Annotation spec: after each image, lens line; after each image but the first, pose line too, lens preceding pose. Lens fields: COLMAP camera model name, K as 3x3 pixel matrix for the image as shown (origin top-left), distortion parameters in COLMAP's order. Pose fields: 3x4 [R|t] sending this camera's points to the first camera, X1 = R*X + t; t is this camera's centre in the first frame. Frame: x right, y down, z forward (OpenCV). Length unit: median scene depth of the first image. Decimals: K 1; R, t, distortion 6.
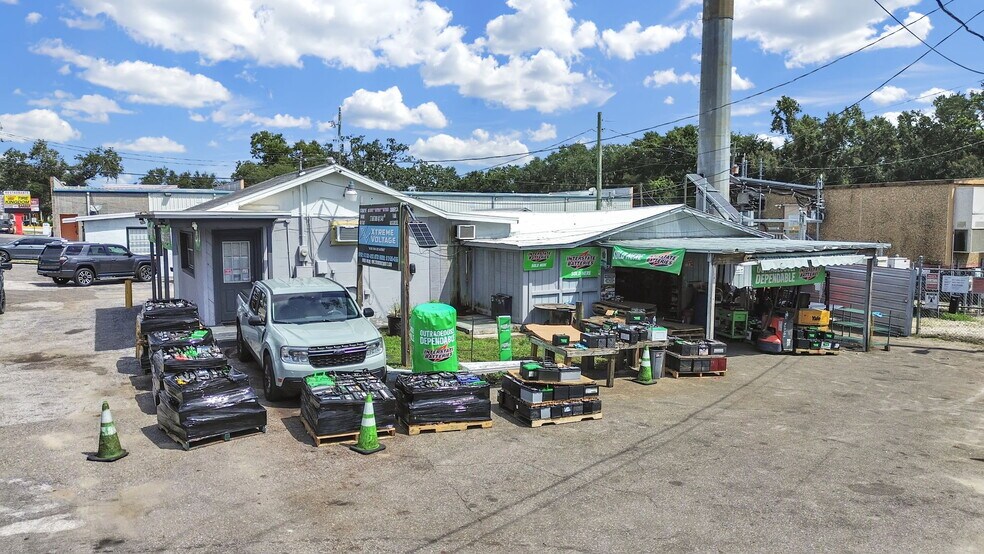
lens RADIAL K [[694.8, 0, 490.7], [0, 694.8, 279.3], [0, 0, 1]] dist [0.078644, -0.086592]
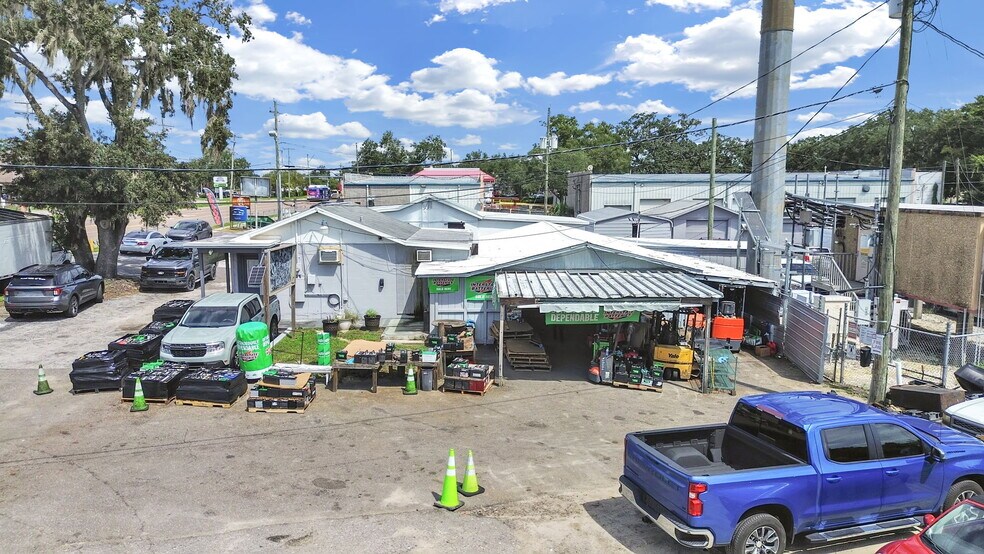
lens RADIAL K [[694.8, 0, 490.7], [0, 694.8, 279.3], [0, 0, 1]] dist [0.078644, -0.086592]
pose [[0.883609, 0.064922, -0.463702, 0.766091], [-0.042702, 0.997387, 0.058271, -0.120900], [0.466273, -0.031688, 0.884073, -0.074381]]
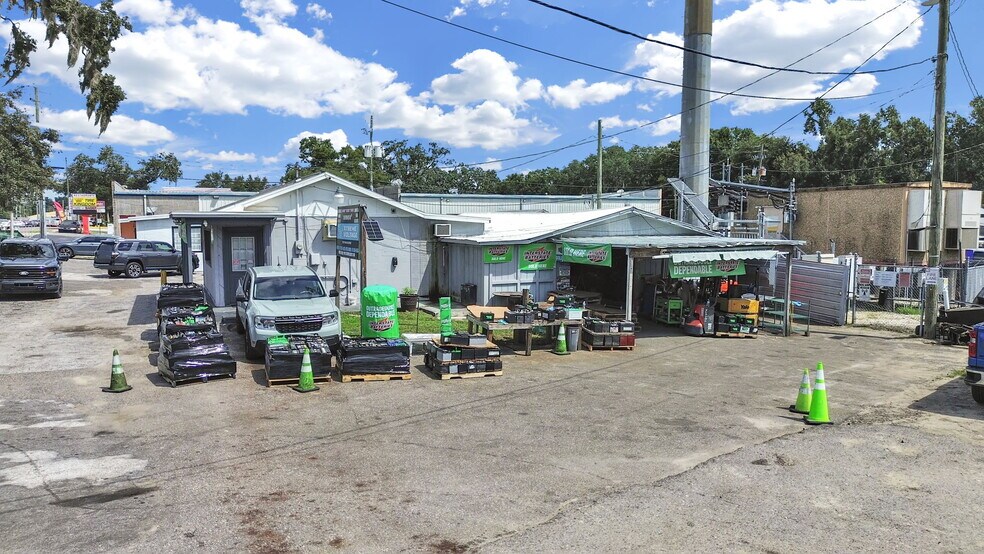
lens RADIAL K [[694.8, 0, 490.7], [0, 694.8, 279.3], [0, 0, 1]] dist [0.078644, -0.086592]
pose [[0.997345, 0.007441, -0.072444, 0.148615], [-0.007634, 0.999968, -0.002387, 0.018358], [0.072424, 0.002934, 0.997370, -0.167565]]
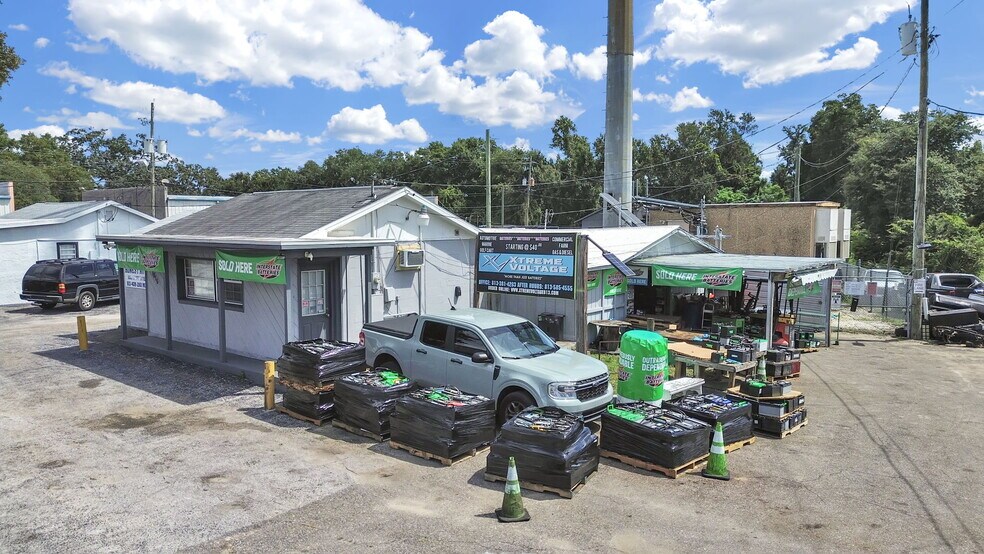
lens RADIAL K [[694.8, 0, 490.7], [0, 694.8, 279.3], [0, 0, 1]] dist [0.078644, -0.086592]
pose [[0.932804, -0.029636, 0.359164, -0.479123], [0.031283, 0.999510, 0.001227, -0.036699], [-0.359024, 0.010091, 0.933274, 0.068492]]
